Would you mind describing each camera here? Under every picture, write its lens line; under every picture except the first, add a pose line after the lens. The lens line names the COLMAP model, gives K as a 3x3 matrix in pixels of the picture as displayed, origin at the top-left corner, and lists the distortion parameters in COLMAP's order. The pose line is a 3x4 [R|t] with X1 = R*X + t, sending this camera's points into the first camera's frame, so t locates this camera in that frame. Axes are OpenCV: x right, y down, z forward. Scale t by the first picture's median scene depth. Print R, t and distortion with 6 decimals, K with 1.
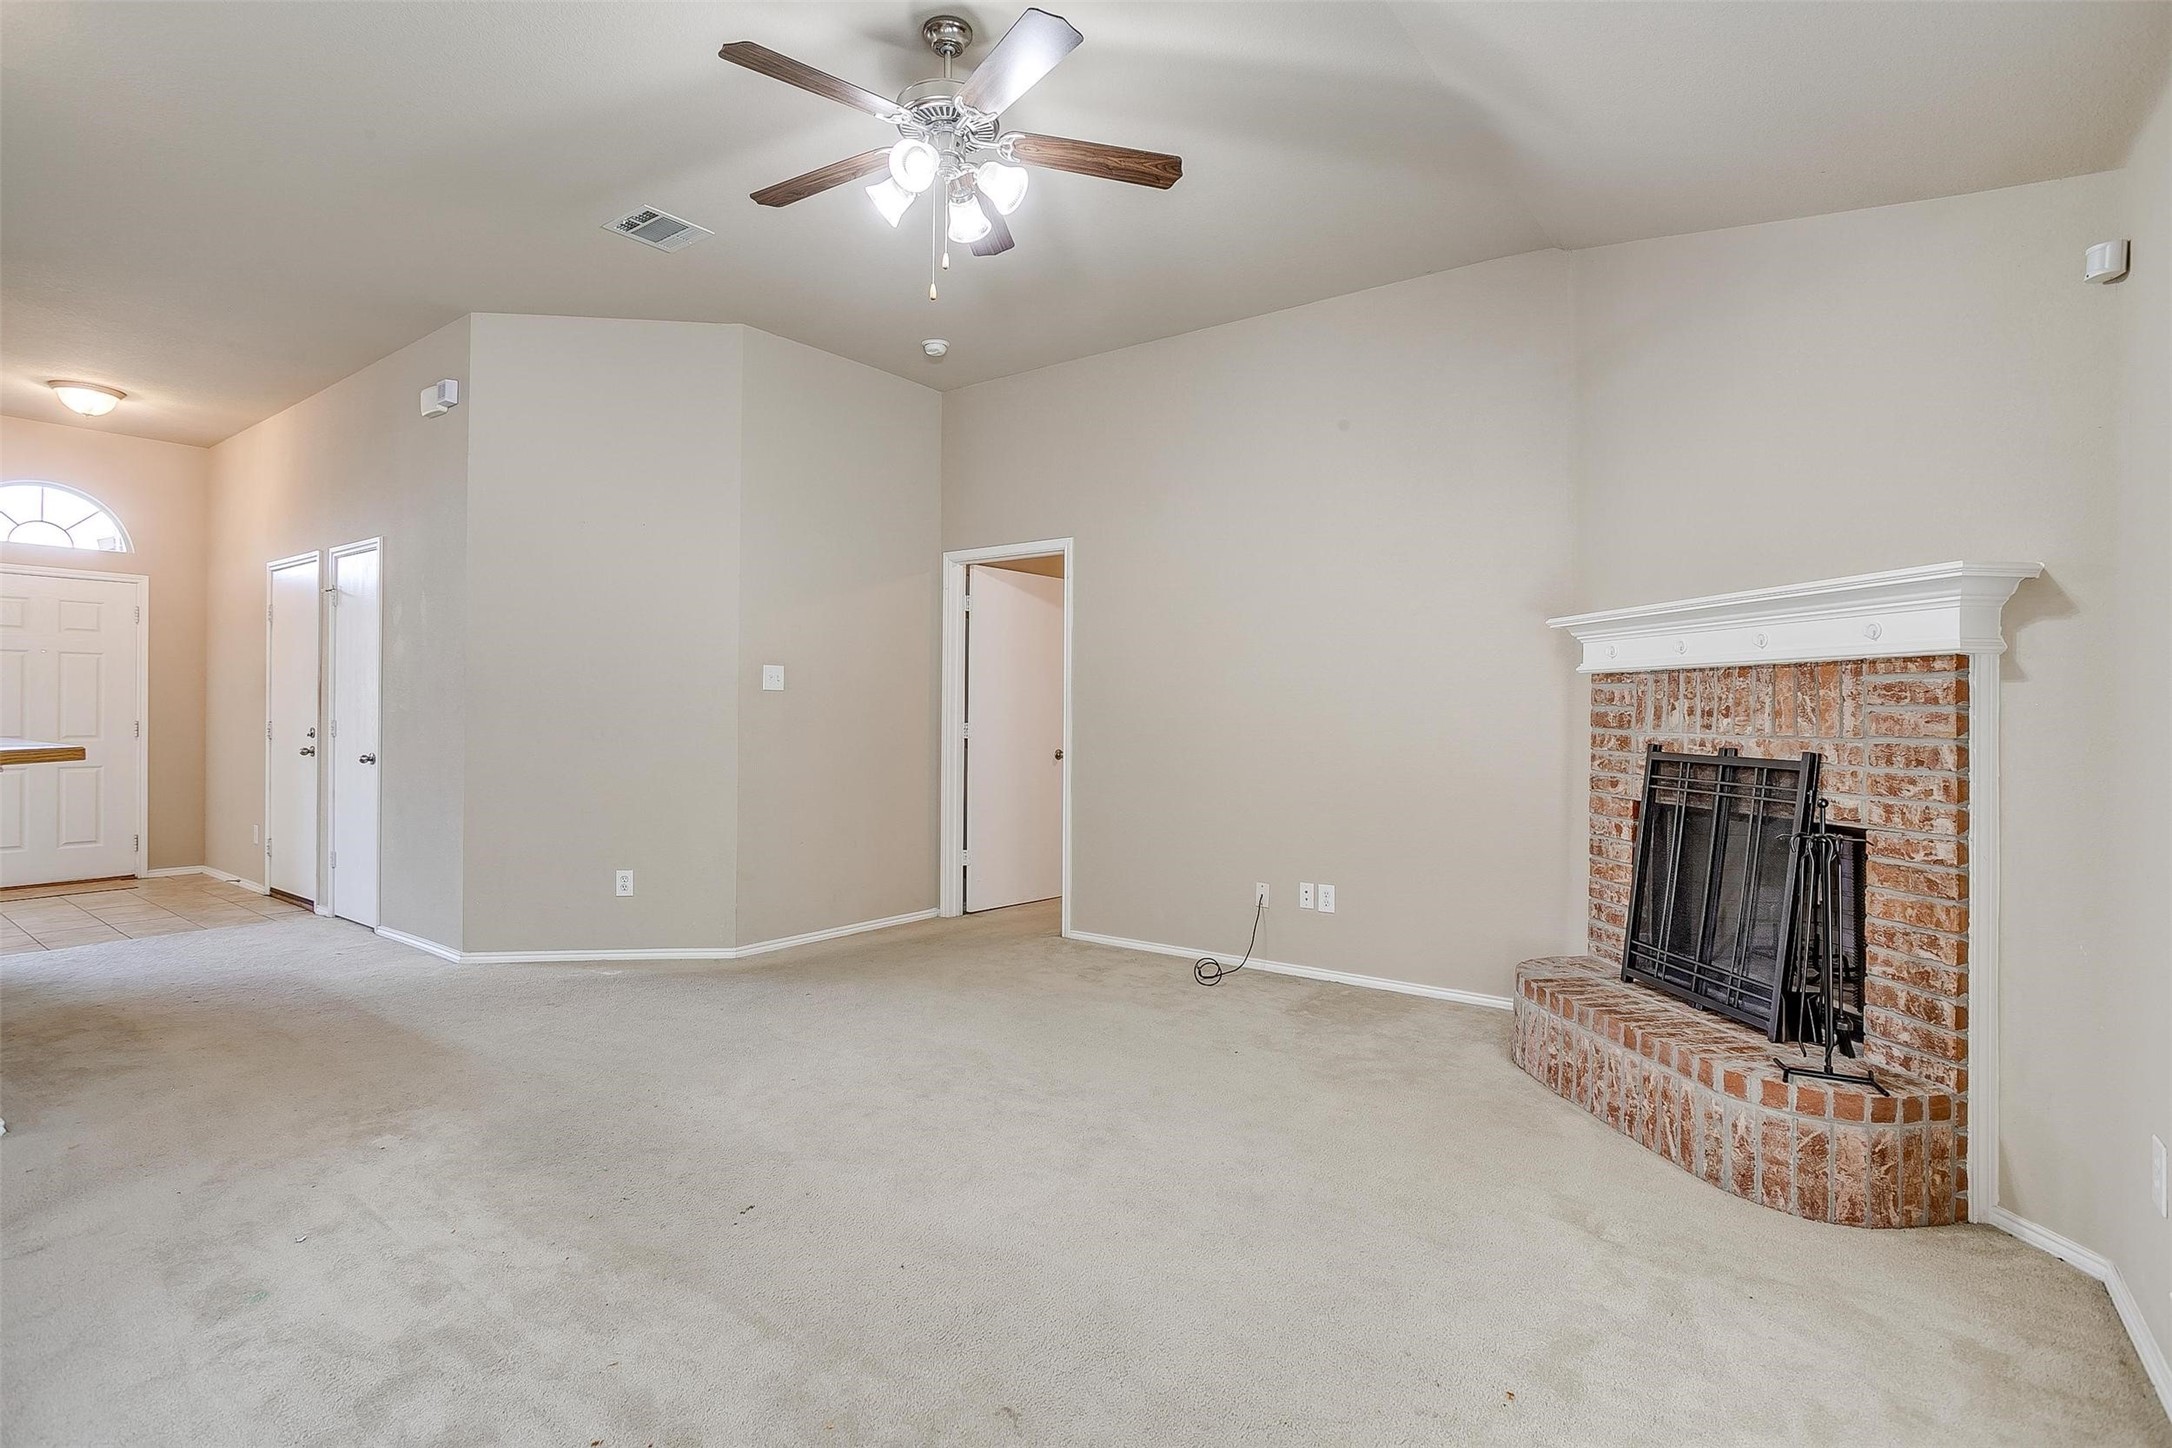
lens RADIAL K [[1056.2, 0, 1118.4], [0, 1056.2, 718.0], [0, 0, 1]] dist [-0.012026, 0.008426]
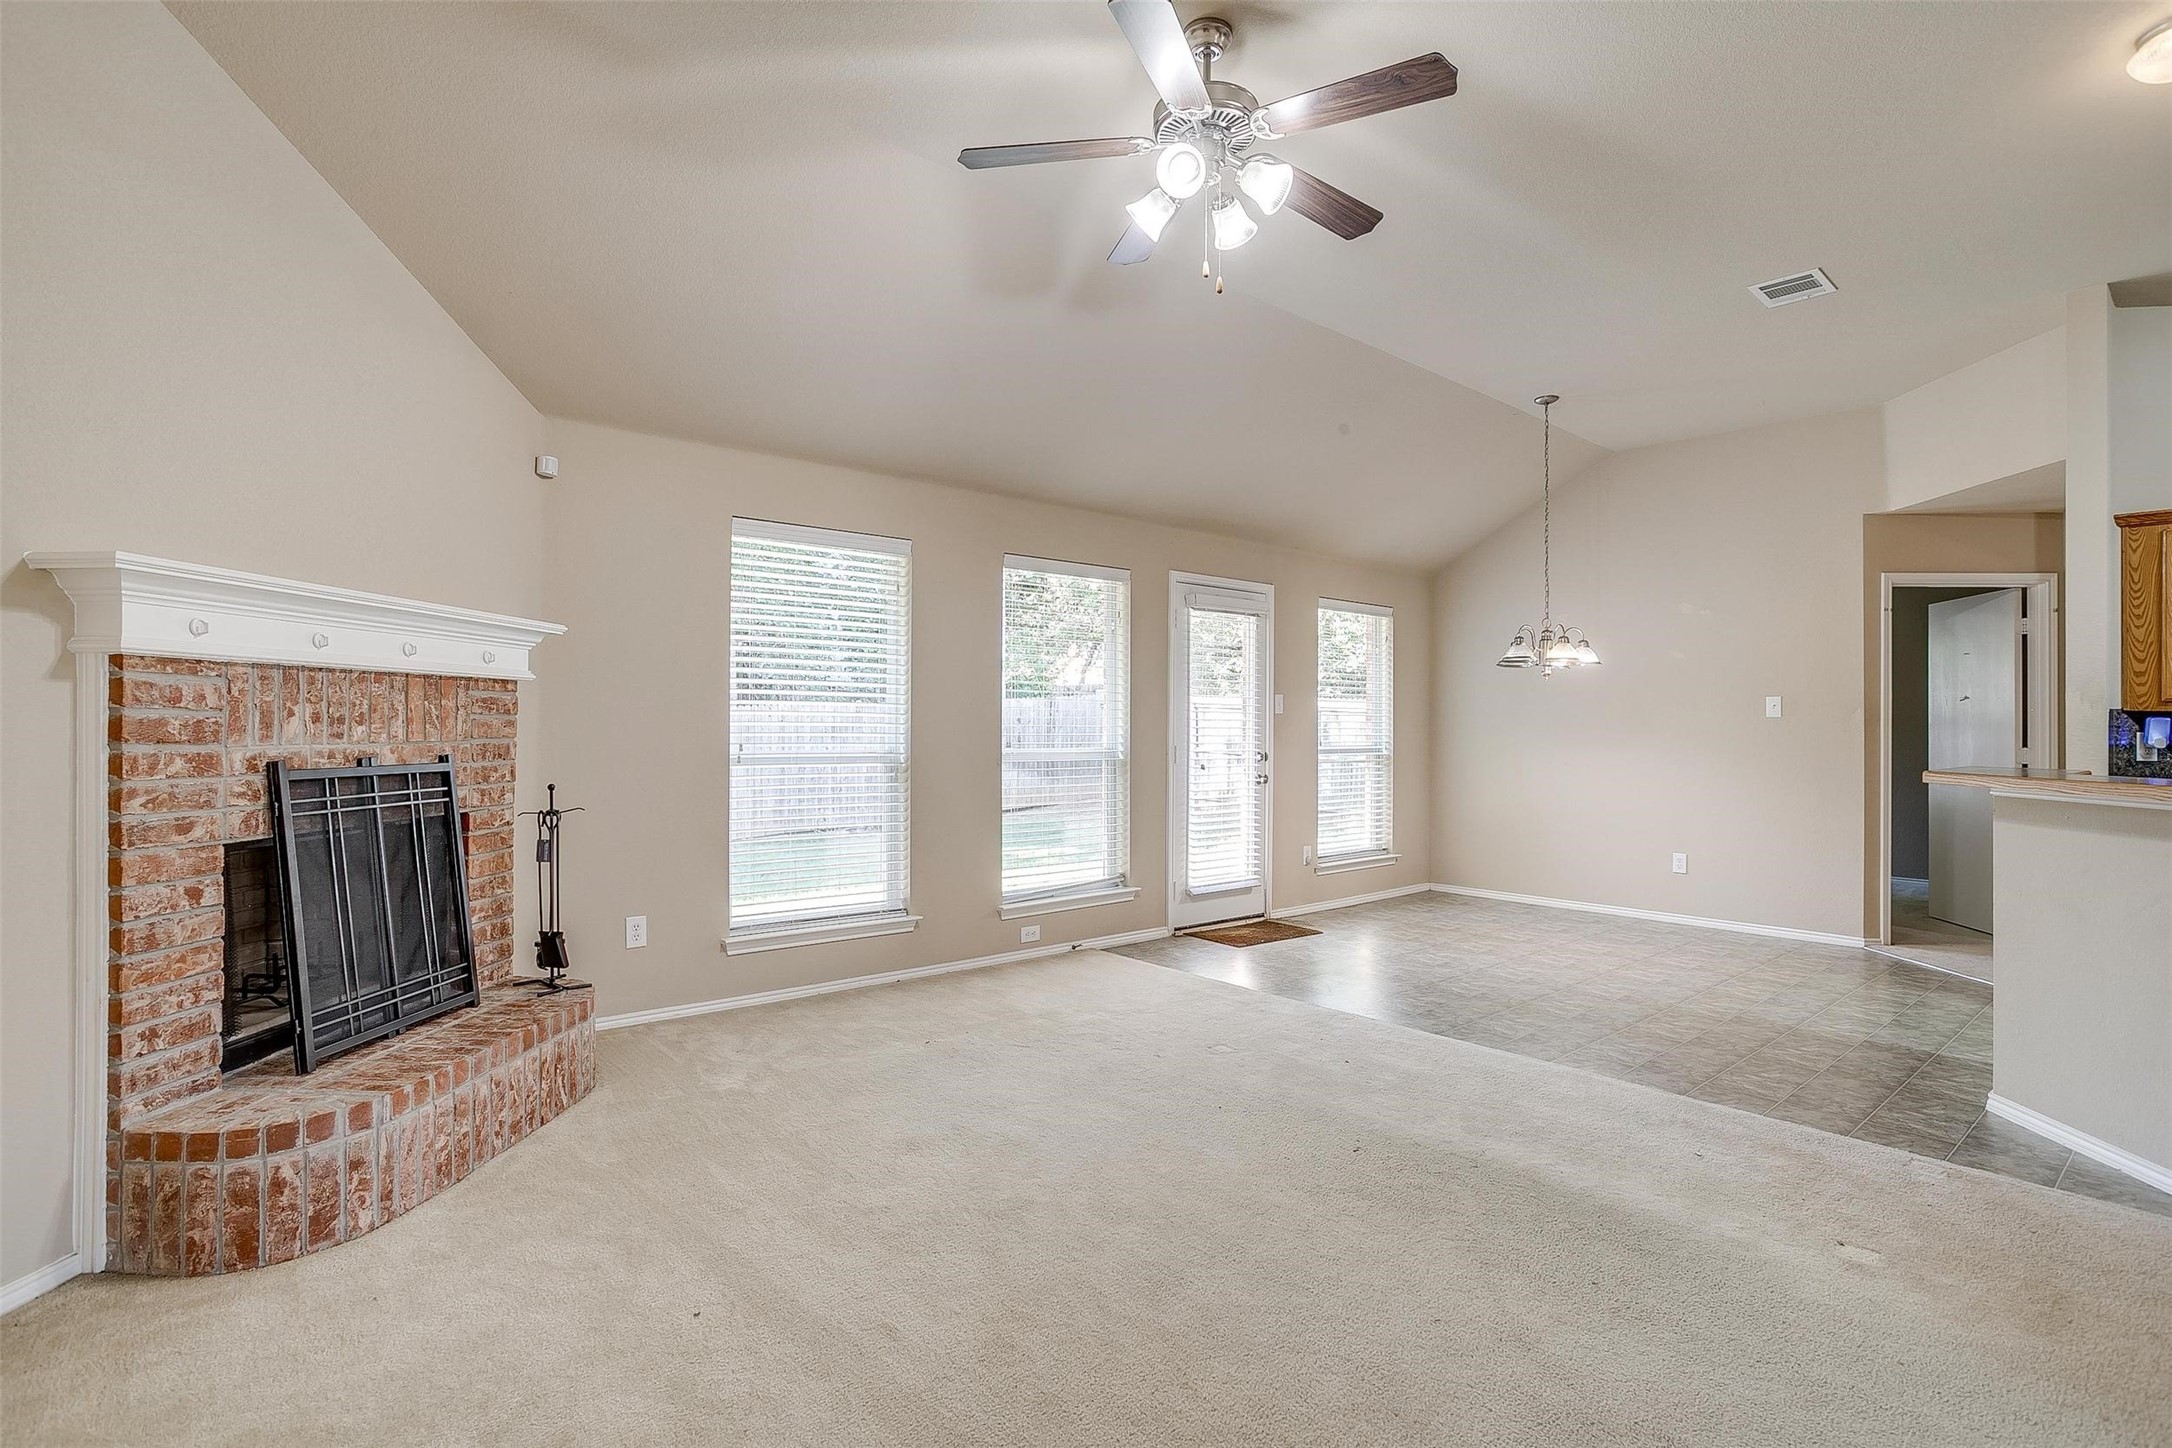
lens RADIAL K [[1056.2, 0, 1104.5], [0, 1056.2, 721.9], [0, 0, 1]] dist [-0.012026, 0.008426]
pose [[-0.971517, -0.014391, 0.236534, -0.293011], [-0.013024, 0.999888, 0.007339, -0.019497], [-0.236614, 0.004049, -0.971595, 1.833988]]
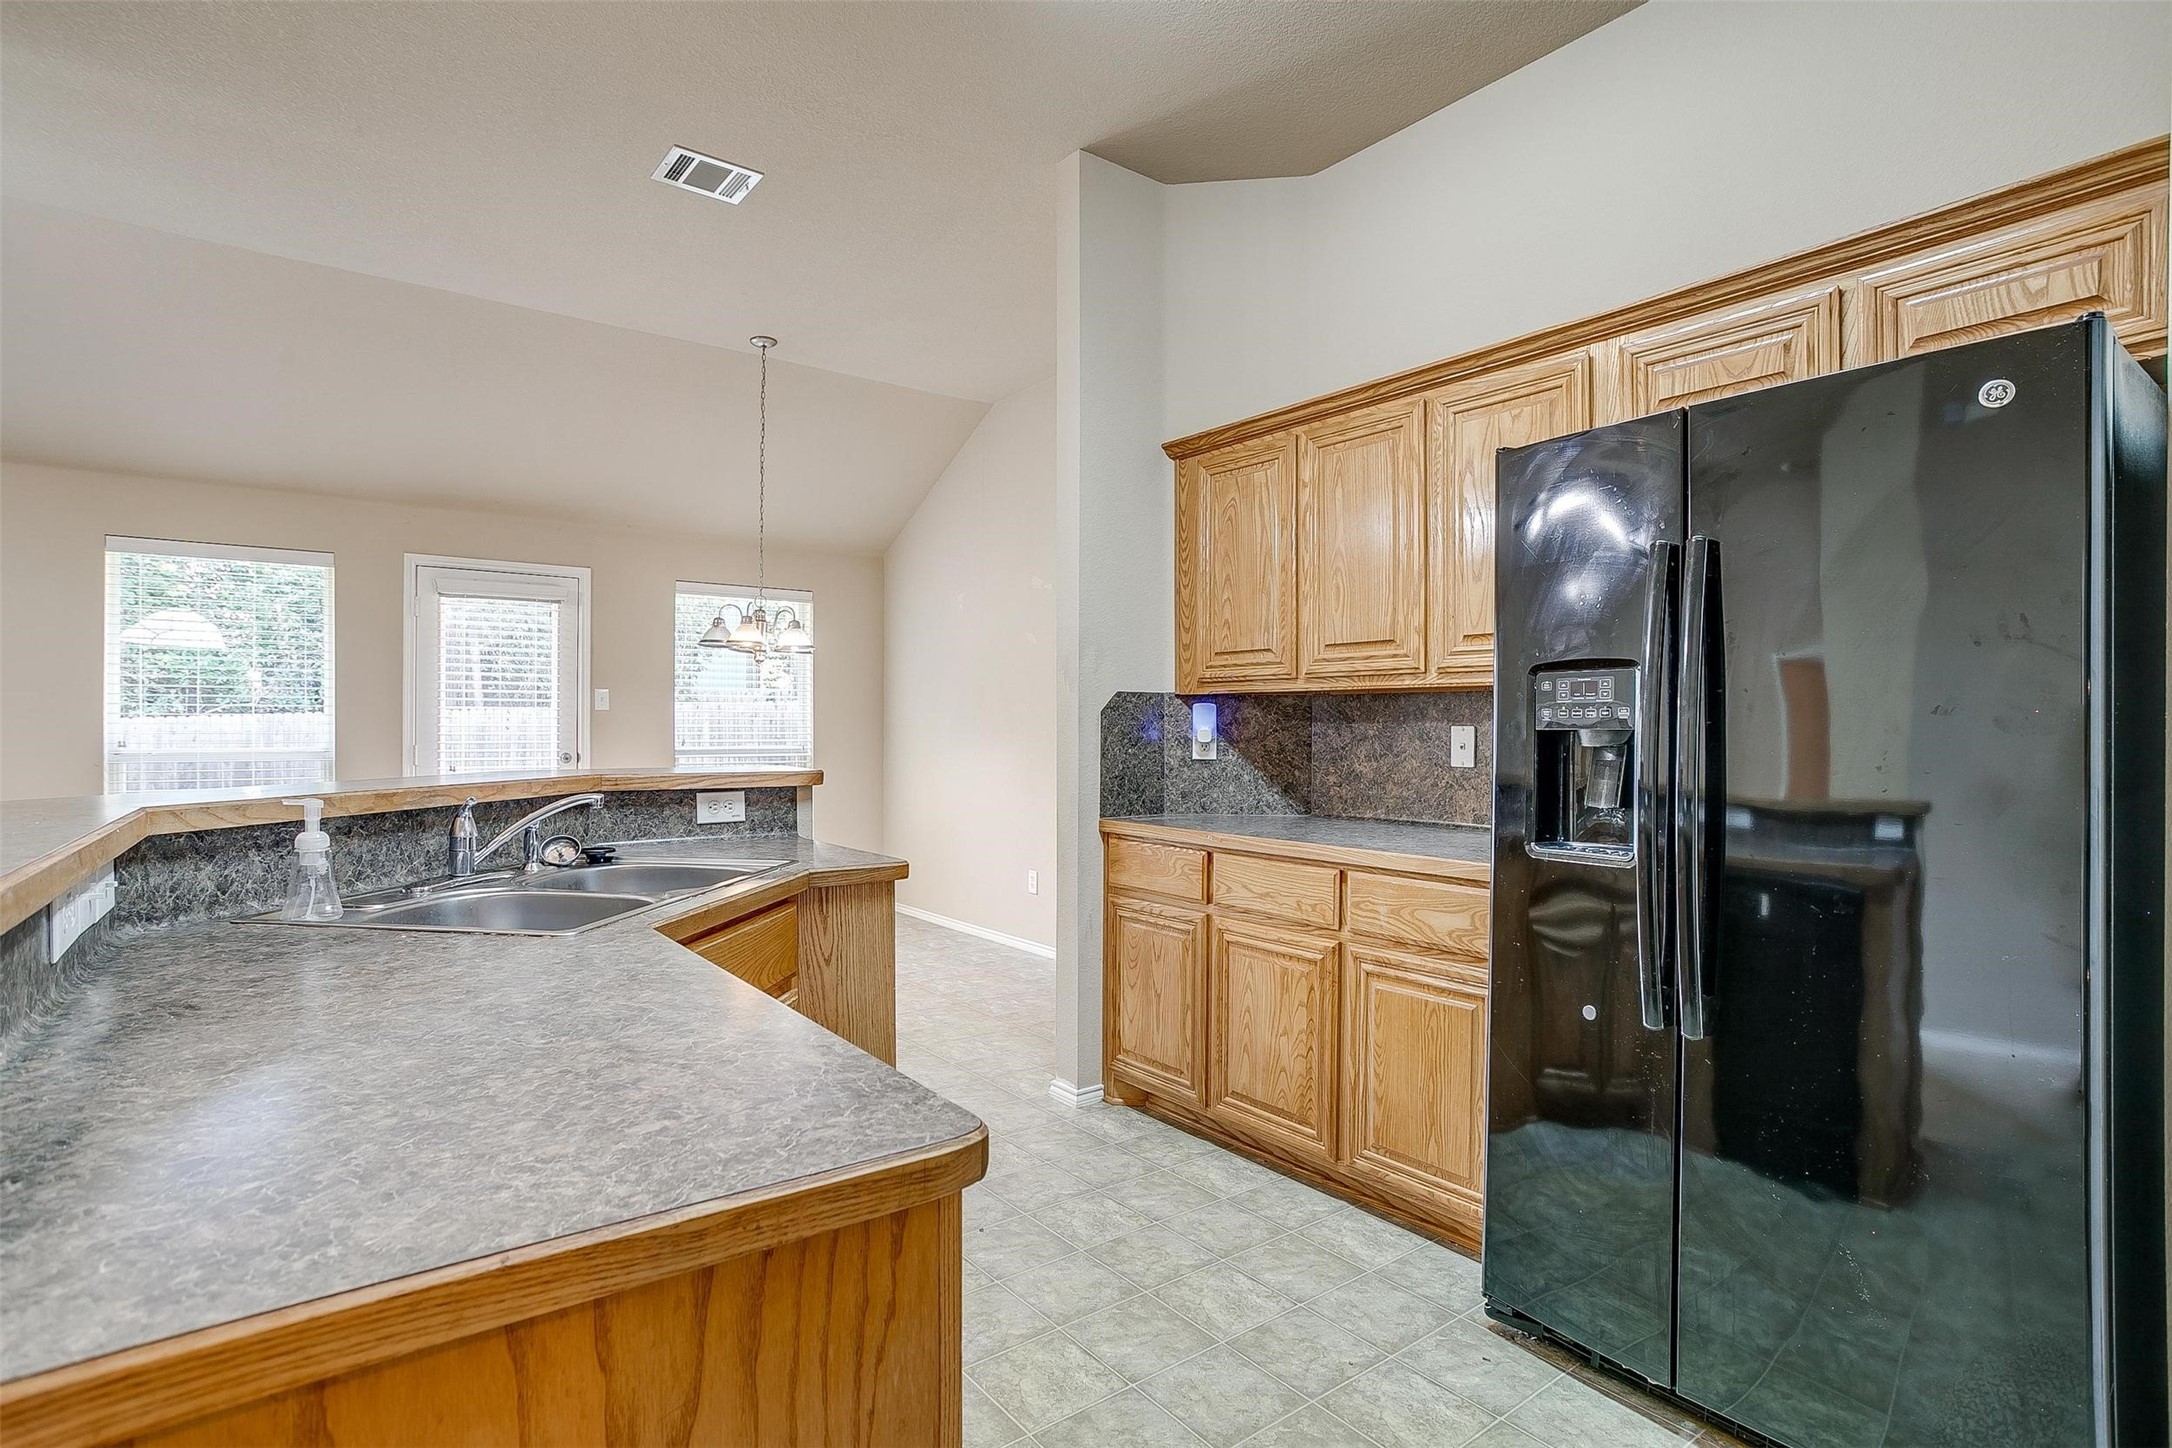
lens RADIAL K [[1056.2, 0, 1085.8], [0, 1056.2, 725.9], [0, 0, 1]] dist [-0.012026, 0.008426]
pose [[-0.948239, -0.004994, 0.317519, -1.620173], [-0.002243, 0.999957, 0.009027, -0.018707], [-0.317550, 0.007848, -0.948209, 1.178280]]
